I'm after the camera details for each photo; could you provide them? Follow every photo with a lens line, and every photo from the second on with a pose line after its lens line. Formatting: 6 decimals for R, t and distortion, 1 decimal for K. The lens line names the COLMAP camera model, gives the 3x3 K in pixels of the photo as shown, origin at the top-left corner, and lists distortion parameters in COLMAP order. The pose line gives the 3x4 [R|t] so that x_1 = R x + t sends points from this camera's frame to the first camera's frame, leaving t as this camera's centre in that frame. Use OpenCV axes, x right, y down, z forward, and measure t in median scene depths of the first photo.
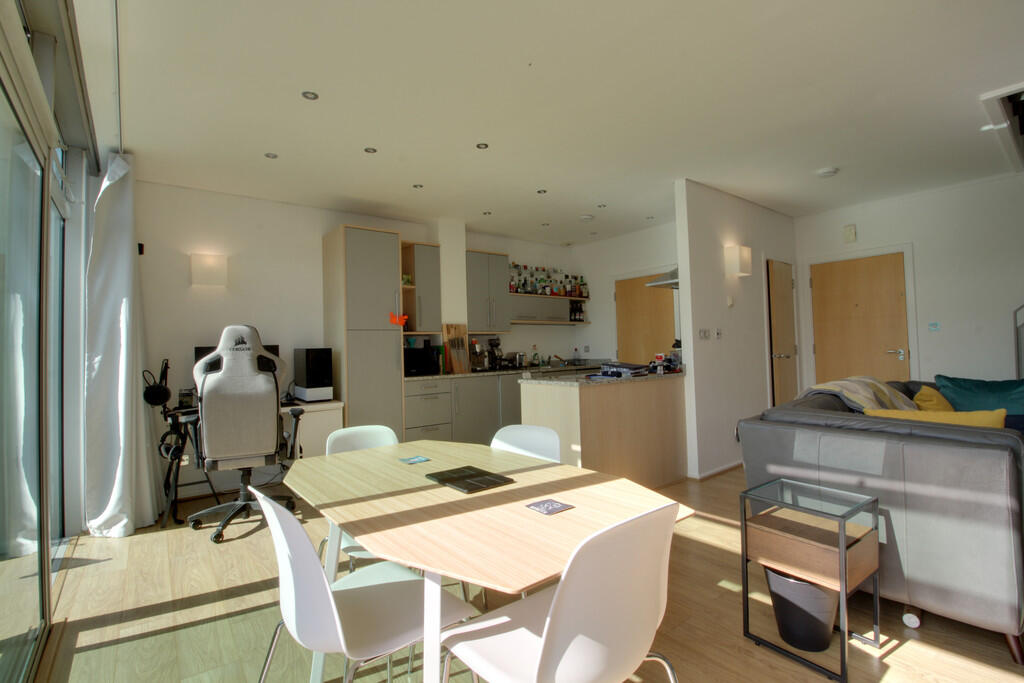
lens RADIAL K [[474.9, 0, 510.7], [0, 474.9, 335.8], [0, 0, 1]] dist [0.002940, -0.014467]
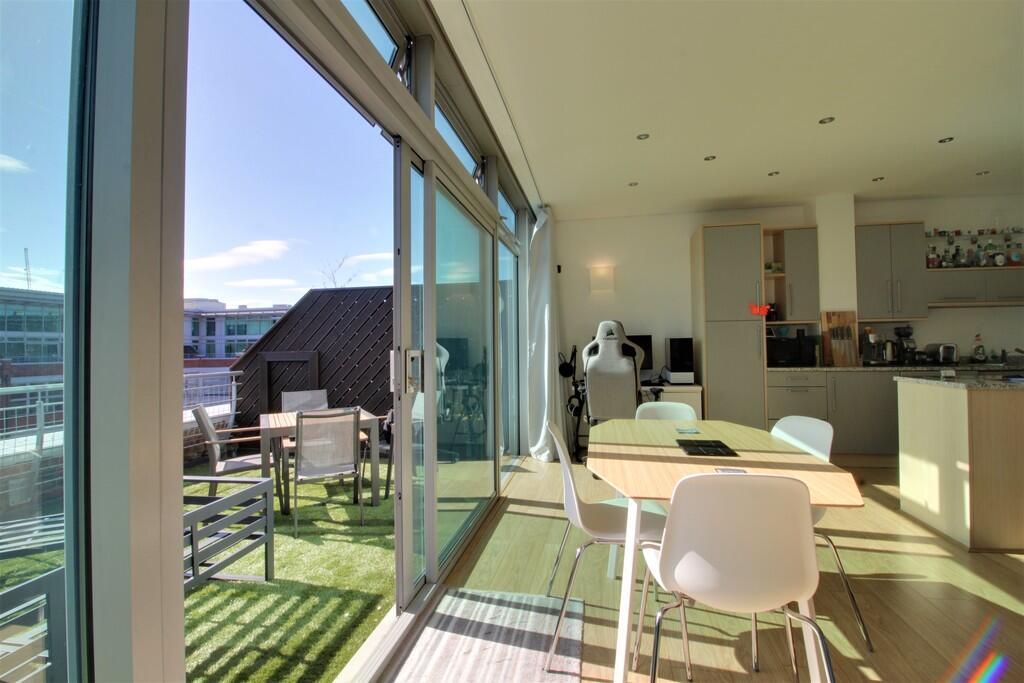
lens RADIAL K [[474.9, 0, 510.7], [0, 474.9, 335.8], [0, 0, 1]] dist [0.002940, -0.014467]
pose [[0.657788, 0.002154, -0.753200, 0.150270], [0.017136, 0.999694, 0.017825, -0.005157], [0.753008, -0.024632, 0.657550, -0.050901]]
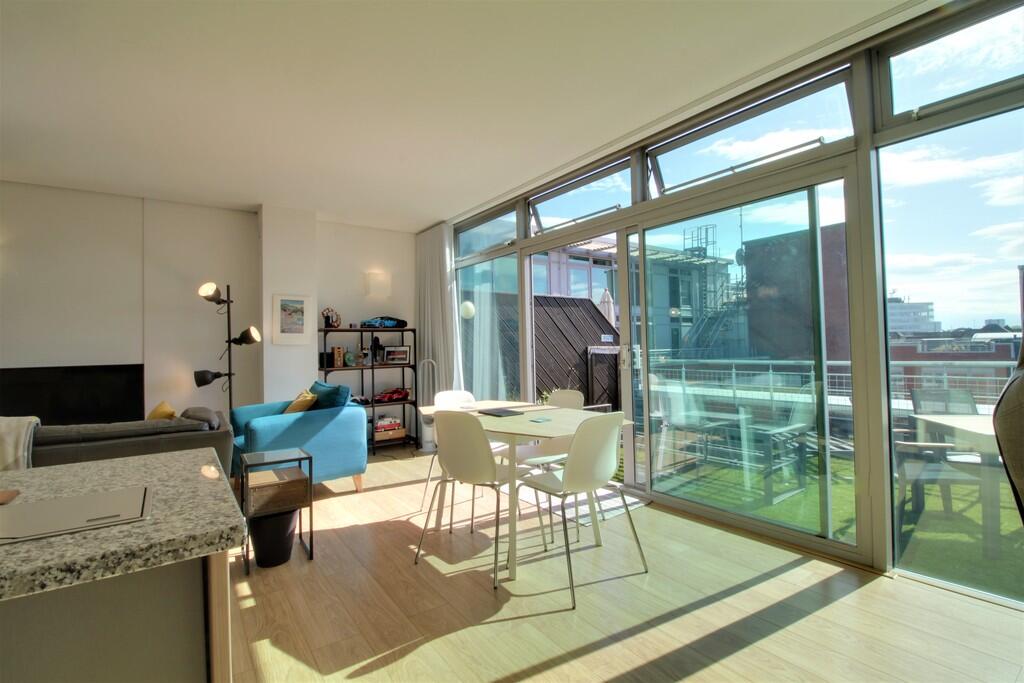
lens RADIAL K [[474.9, 0, 510.7], [0, 474.9, 335.8], [0, 0, 1]] dist [0.002940, -0.014467]
pose [[-0.997750, 0.052896, 0.041205, -0.066847], [0.050585, 0.997192, -0.055227, 0.028921], [-0.044010, -0.053019, -0.997623, 0.872873]]
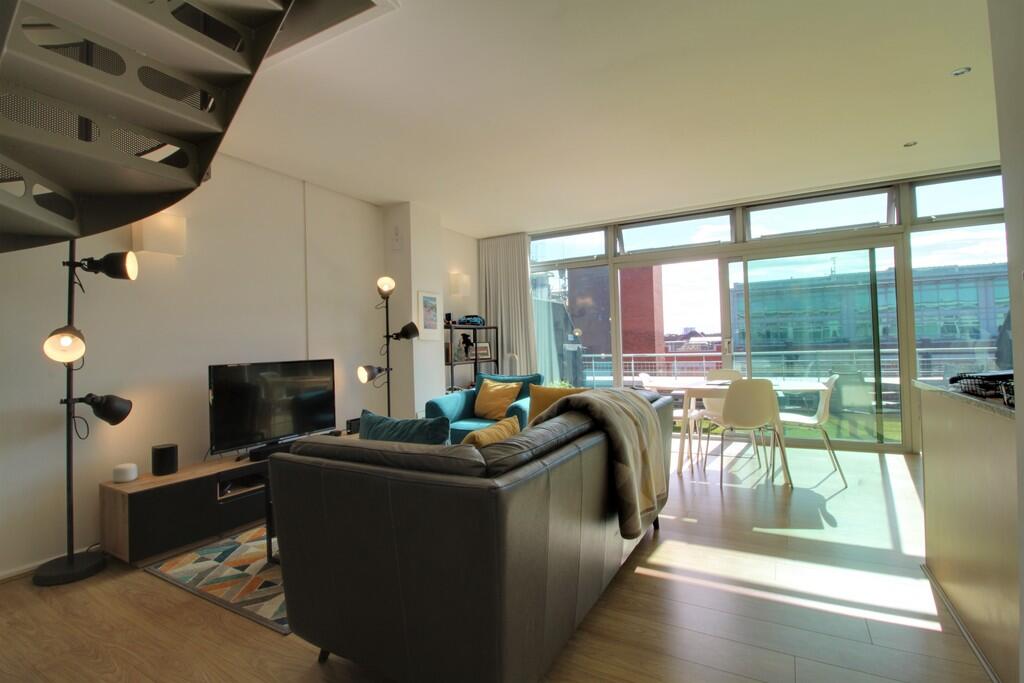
lens RADIAL K [[474.9, 0, 510.7], [0, 474.9, 335.8], [0, 0, 1]] dist [0.002940, -0.014467]
pose [[-0.917336, 0.049080, -0.395077, 0.629579], [0.068958, 0.996960, -0.036265, 0.011039], [0.392096, -0.060511, -0.917932, 0.912640]]
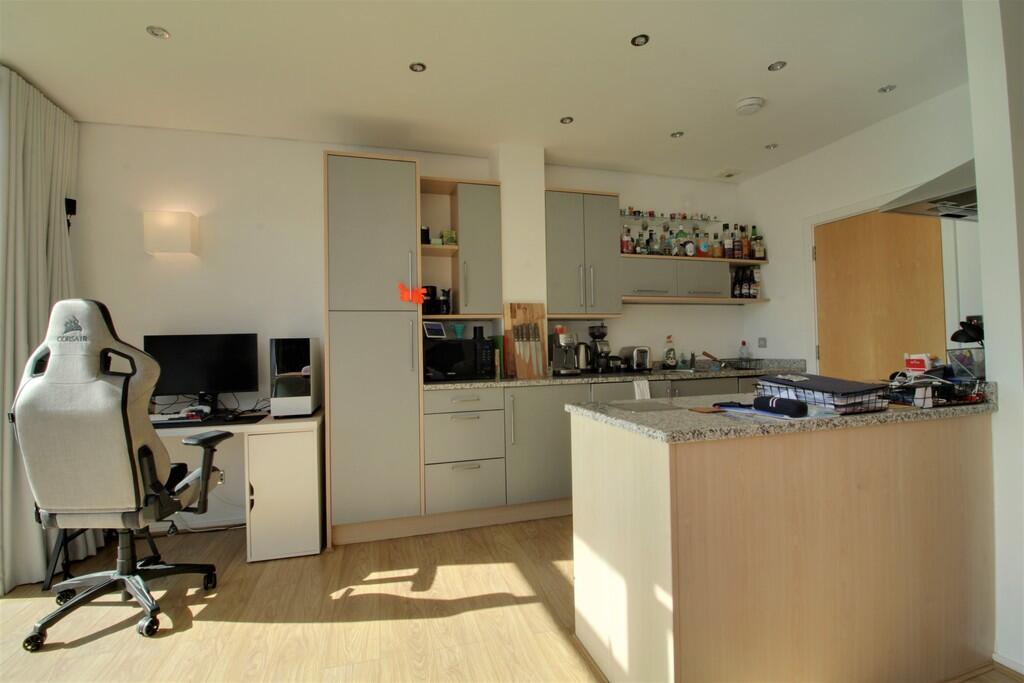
lens RADIAL K [[474.9, 0, 510.7], [0, 474.9, 335.8], [0, 0, 1]] dist [0.002940, -0.014467]
pose [[0.929646, 0.003085, -0.368442, 0.107136], [0.003231, 0.999858, 0.016524, 0.010025], [0.368441, -0.016552, 0.929504, 0.389826]]
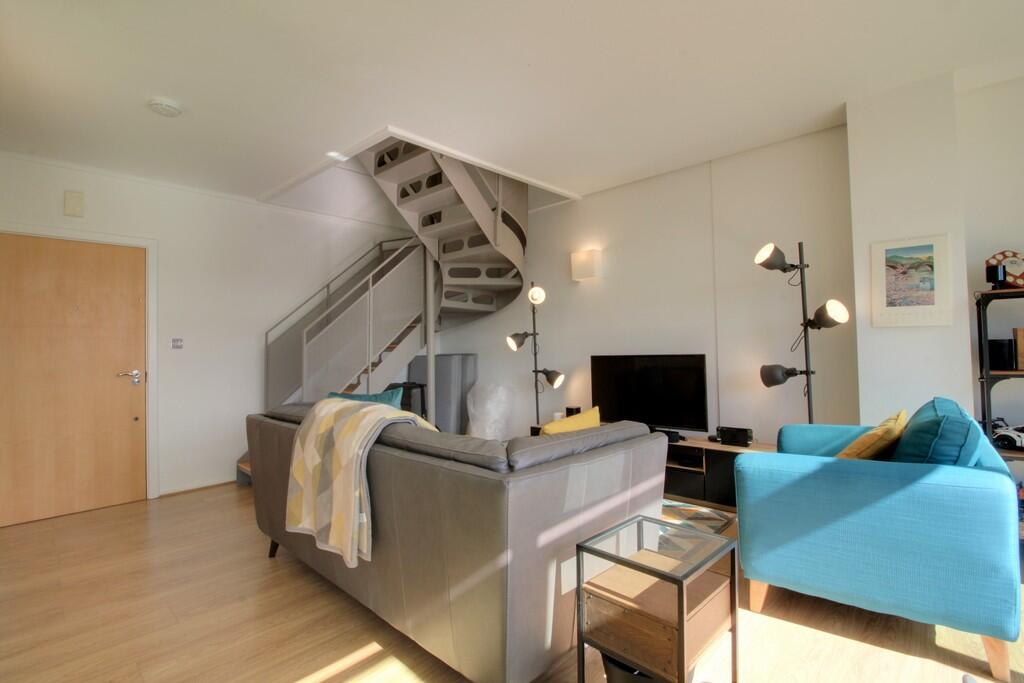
lens RADIAL K [[474.9, 0, 510.7], [0, 474.9, 335.8], [0, 0, 1]] dist [0.002940, -0.014467]
pose [[-0.160733, 0.061161, 0.985101, -0.041402], [-0.002416, 0.998051, -0.062360, 0.017319], [-0.986995, -0.012404, -0.160272, 0.482006]]
